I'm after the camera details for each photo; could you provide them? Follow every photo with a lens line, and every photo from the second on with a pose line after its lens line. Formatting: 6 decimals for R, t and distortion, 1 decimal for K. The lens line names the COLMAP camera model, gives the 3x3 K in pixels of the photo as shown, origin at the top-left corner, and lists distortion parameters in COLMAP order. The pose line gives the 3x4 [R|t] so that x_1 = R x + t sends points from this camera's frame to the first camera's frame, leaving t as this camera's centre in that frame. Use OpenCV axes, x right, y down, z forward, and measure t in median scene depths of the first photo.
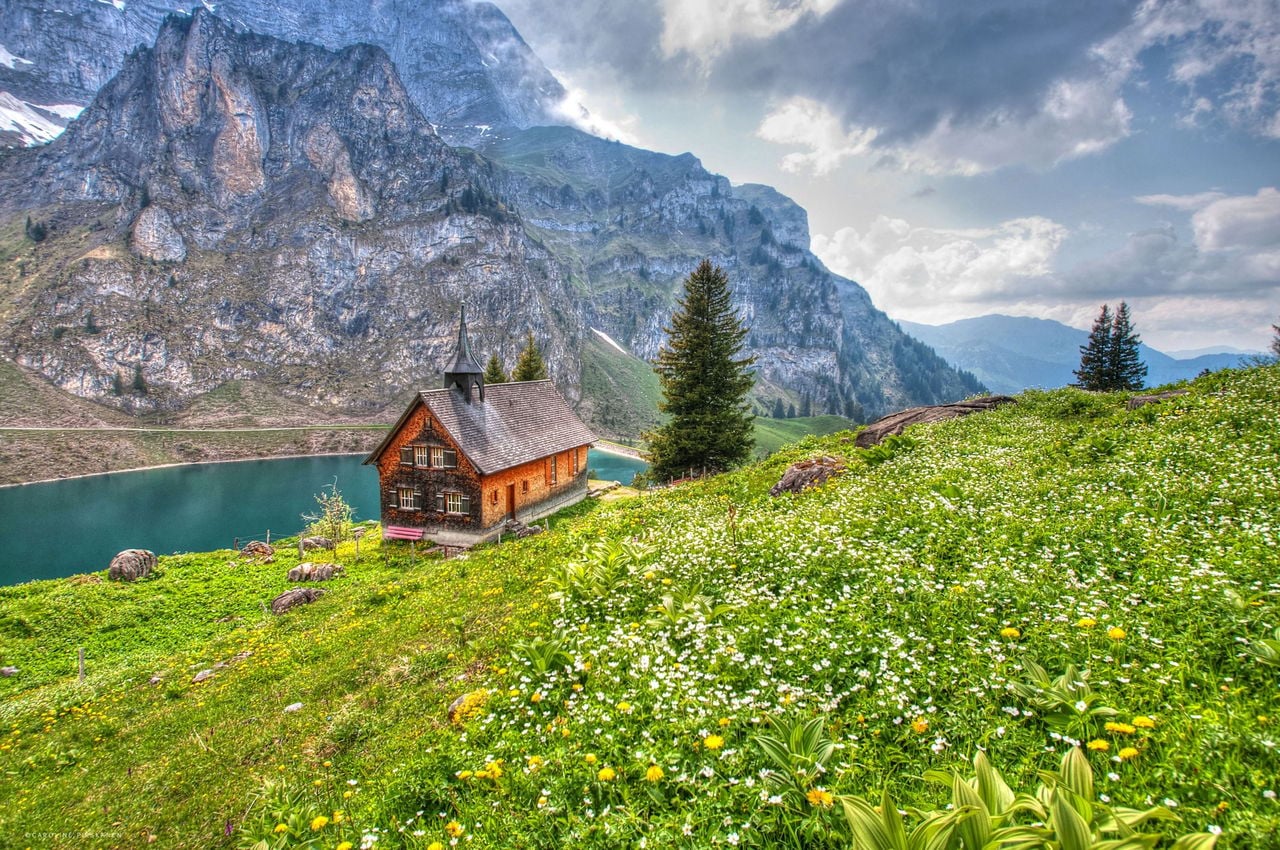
lens RADIAL K [[714.5, 0, 634.5], [0, 714.5, 426.7], [0, 0, 1]] dist [-0.014823, -0.006061]
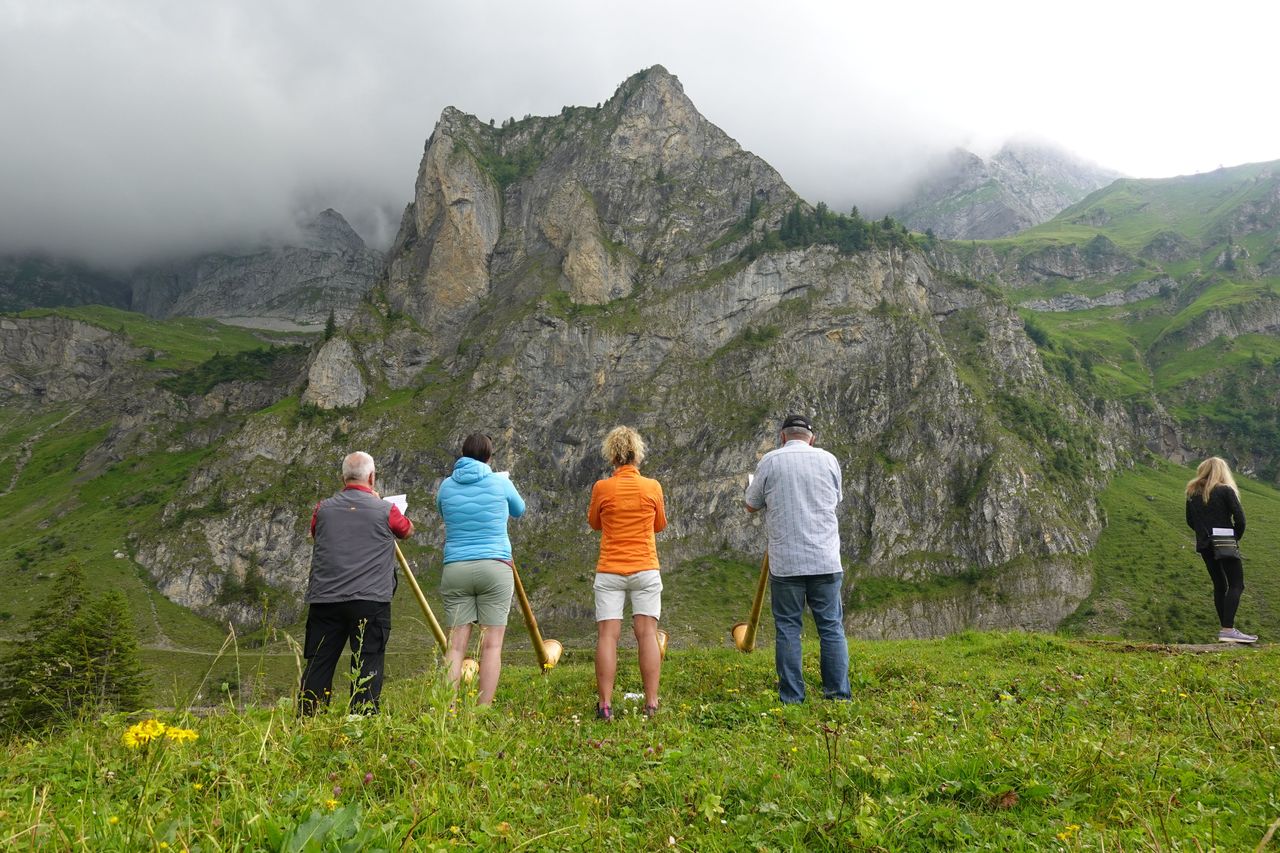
lens RADIAL K [[856.6, 0, 638.8], [0, 856.6, 421.6], [0, 0, 1]] dist [-0.007895, 0.005691]
pose [[0.721506, -0.217400, -0.657393, 0.079142], [-0.038222, 0.935478, -0.351313, 0.051024], [0.691352, 0.278602, 0.666643, 0.590149]]
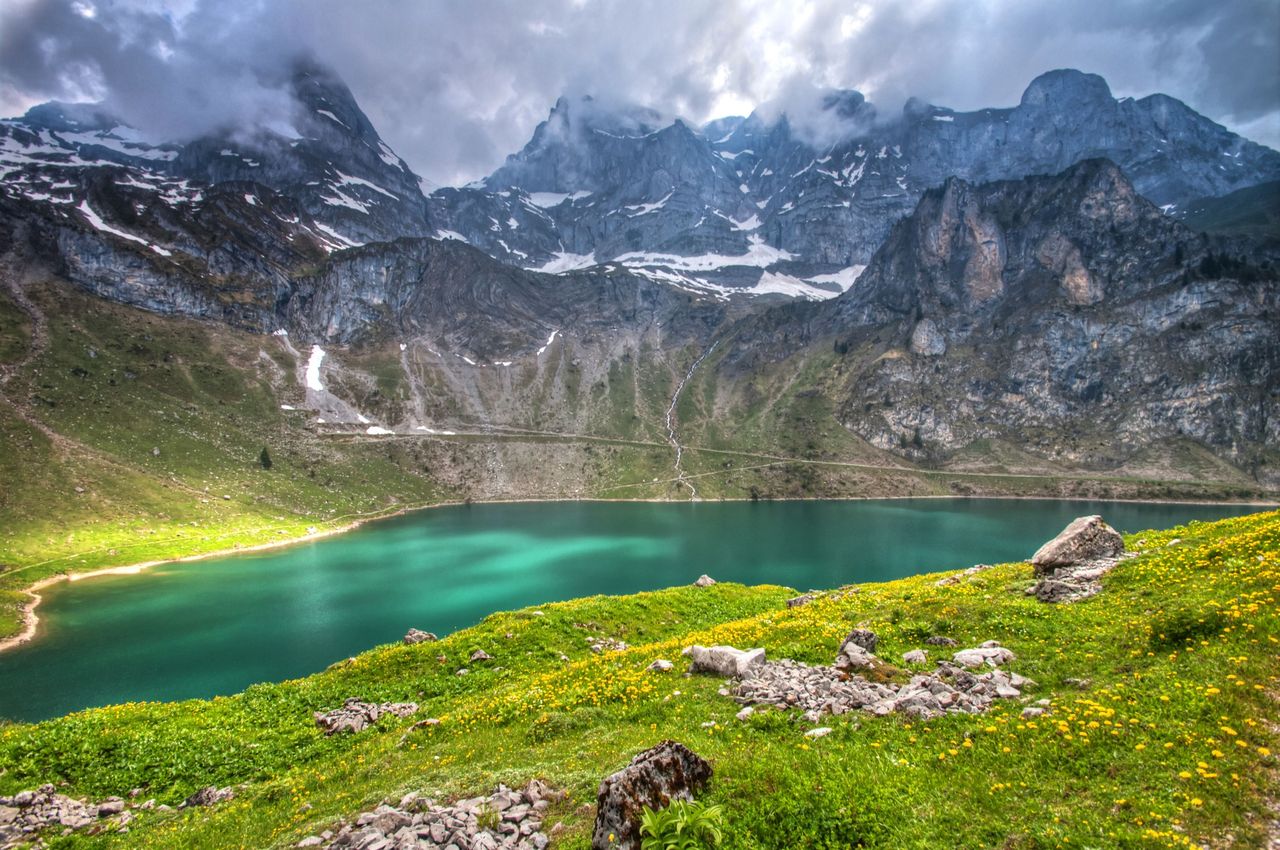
lens RADIAL K [[567.1, 0, 607.8], [0, 567.1, 431.5], [0, 0, 1]] dist [-0.019154, -0.004862]
pose [[0.598441, -0.024670, -0.800787, -0.137183], [-0.073419, 0.993631, -0.085478, 0.056010], [0.797796, 0.109947, 0.592818, -0.153181]]
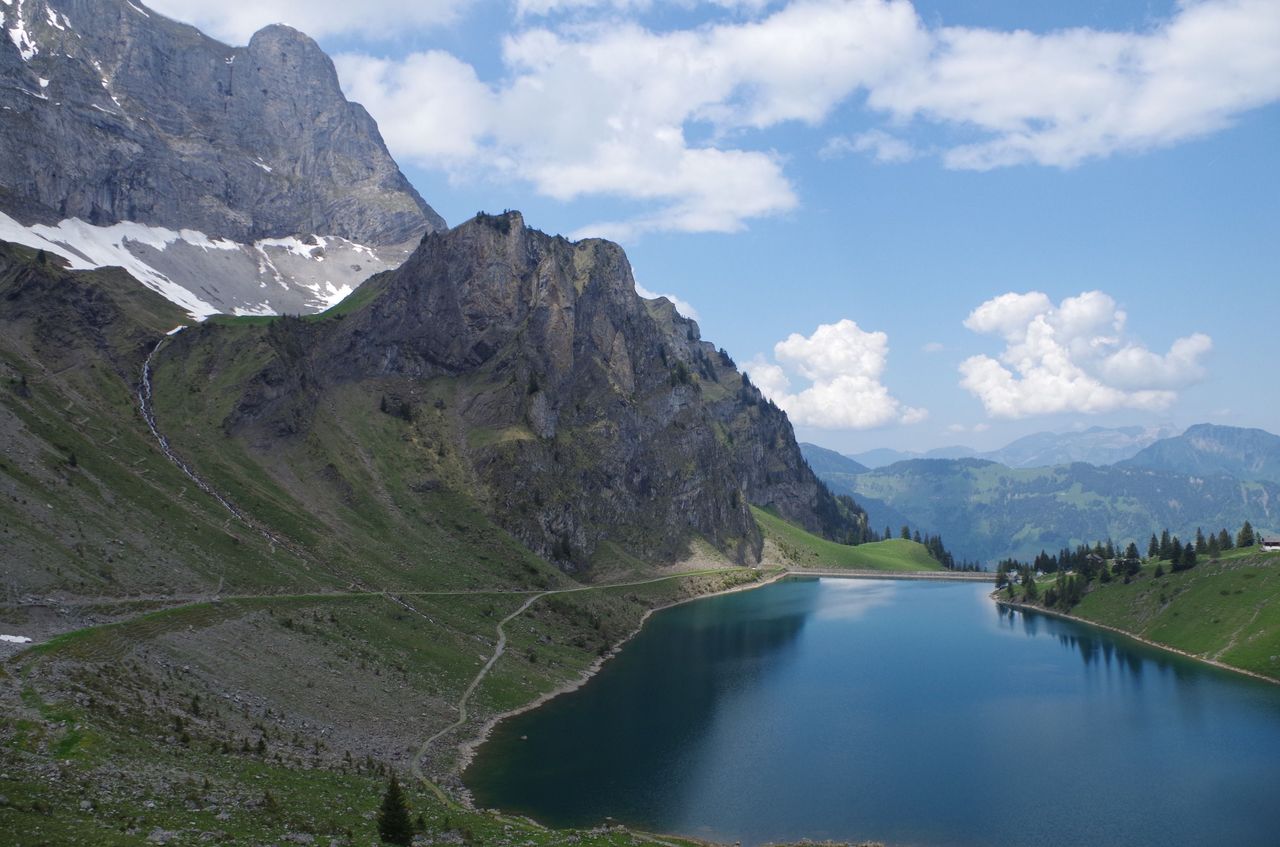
lens RADIAL K [[1009.2, 0, 631.3], [0, 1009.2, 424.0], [0, 0, 1]] dist [-0.072500, 0.014162]
pose [[0.895334, -0.020928, 0.444904, -1.131135], [0.089616, 0.986932, -0.133920, -0.027900], [-0.436287, 0.159774, 0.885509, -0.428903]]
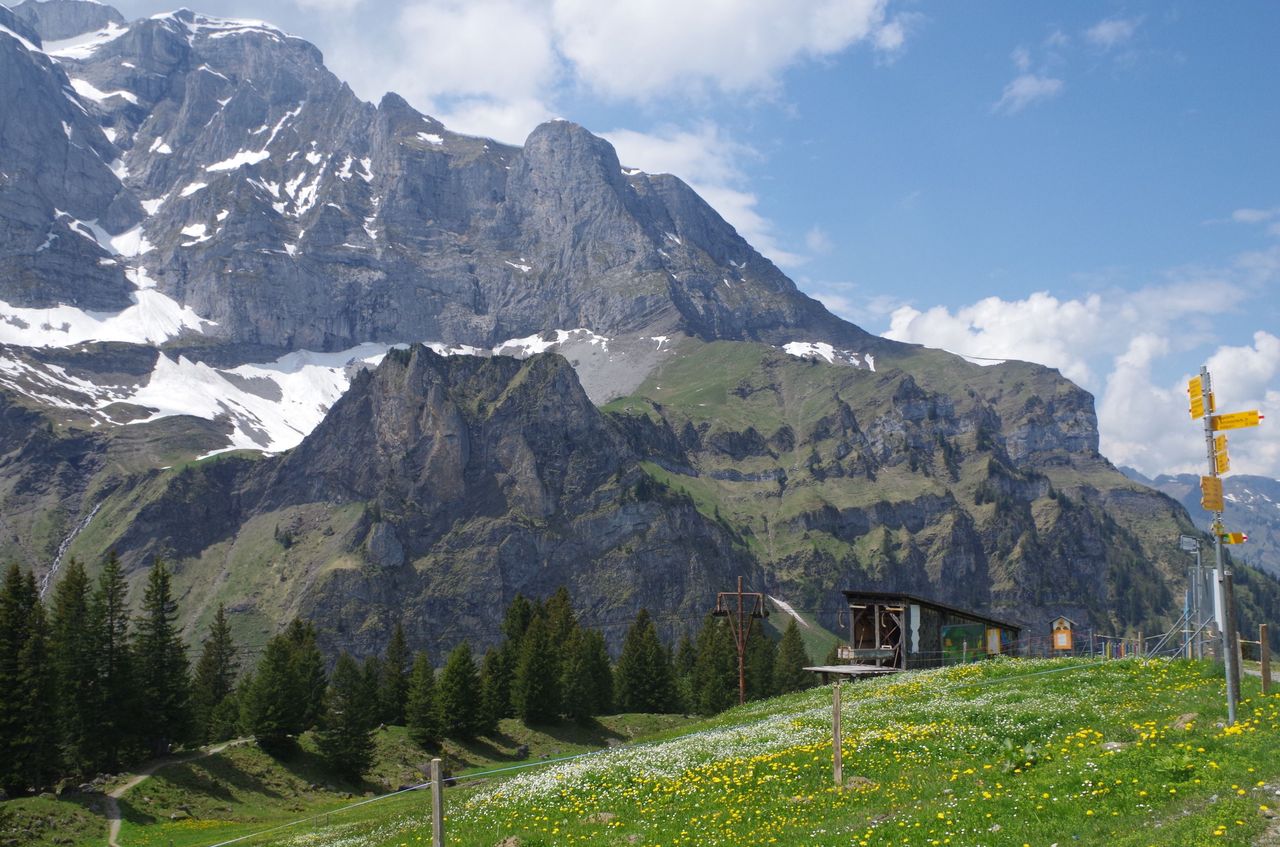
lens RADIAL K [[1234.2, 0, 626.6], [0, 1234.2, 432.2], [0, 0, 1]] dist [-0.059803, 0.000000]
pose [[0.970449, -0.038229, -0.238257, 0.199374], [-0.008115, 0.981642, -0.190561, -0.059020], [0.241168, 0.186863, 0.952323, -0.816704]]
